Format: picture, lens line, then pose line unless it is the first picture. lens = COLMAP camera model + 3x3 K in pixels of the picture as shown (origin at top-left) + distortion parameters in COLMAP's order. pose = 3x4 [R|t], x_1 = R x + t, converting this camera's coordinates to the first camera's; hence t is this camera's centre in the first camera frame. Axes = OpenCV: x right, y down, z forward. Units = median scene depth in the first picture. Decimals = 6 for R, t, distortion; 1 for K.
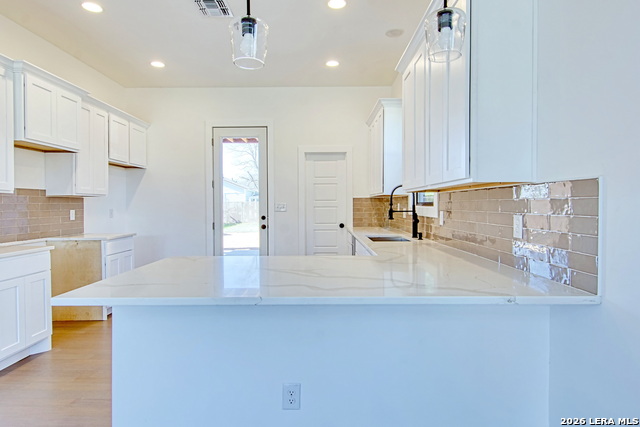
lens RADIAL K [[343.8, 0, 320.0], [0, 343.8, 213.5], [0, 0, 1]] dist [0.004021, -0.001242]
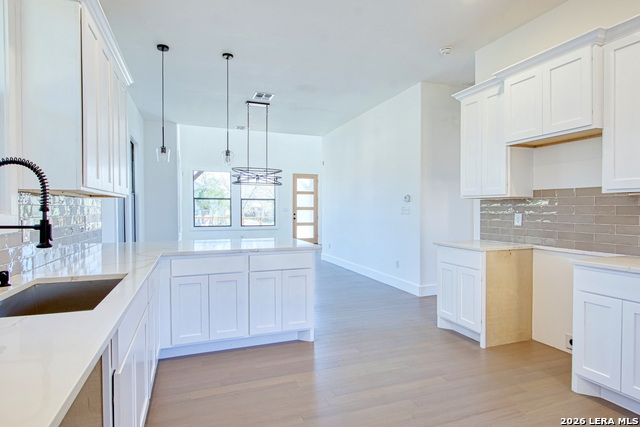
lens RADIAL K [[343.8, 0, 320.0], [0, 343.8, 213.5], [0, 0, 1]] dist [0.004021, -0.001242]
pose [[-0.933892, 0.005621, -0.357511, 0.023458], [-0.009020, 0.999188, 0.039274, -0.029196], [0.357441, 0.039903, -0.933083, 1.217881]]
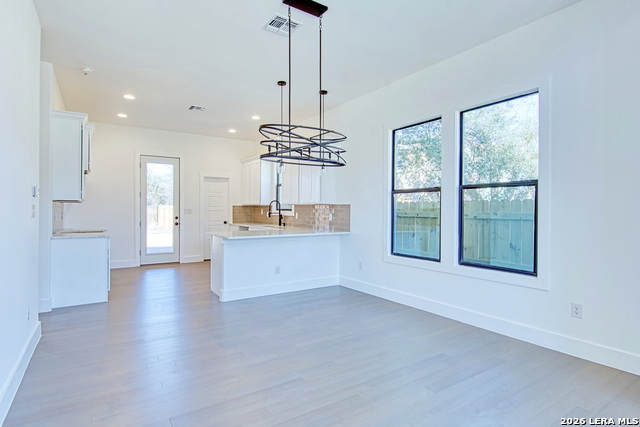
lens RADIAL K [[343.8, 0, 320.0], [0, 343.8, 213.5], [0, 0, 1]] dist [0.004021, -0.001242]
pose [[0.820593, 0.000960, 0.571512, -0.634584], [0.006074, 0.999927, -0.010401, 0.016434], [-0.571481, 0.012006, 0.820528, -0.754861]]
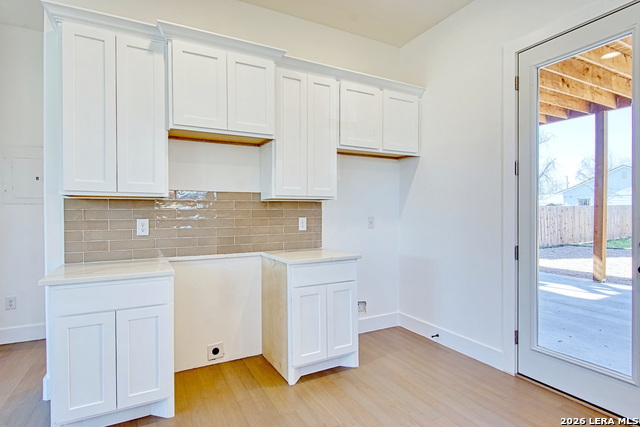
lens RADIAL K [[343.8, 0, 320.0], [0, 343.8, 213.5], [0, 0, 1]] dist [0.004021, -0.001242]
pose [[0.481518, -0.001074, -0.876435, -0.016862], [-0.017362, 0.999791, -0.010765, -0.011428], [0.876264, 0.020400, 0.481399, 0.635218]]
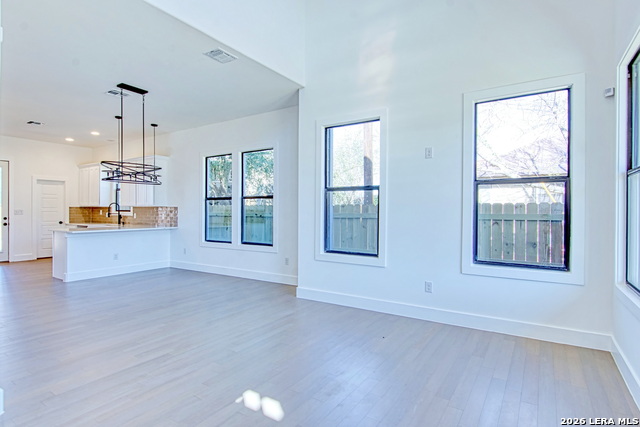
lens RADIAL K [[343.8, 0, 320.0], [0, 343.8, 213.5], [0, 0, 1]] dist [0.004021, -0.001242]
pose [[0.530342, -0.000243, 0.847784, -0.915844], [0.013743, 0.999871, -0.008310, 0.028351], [-0.847672, 0.016058, 0.530277, -1.324212]]
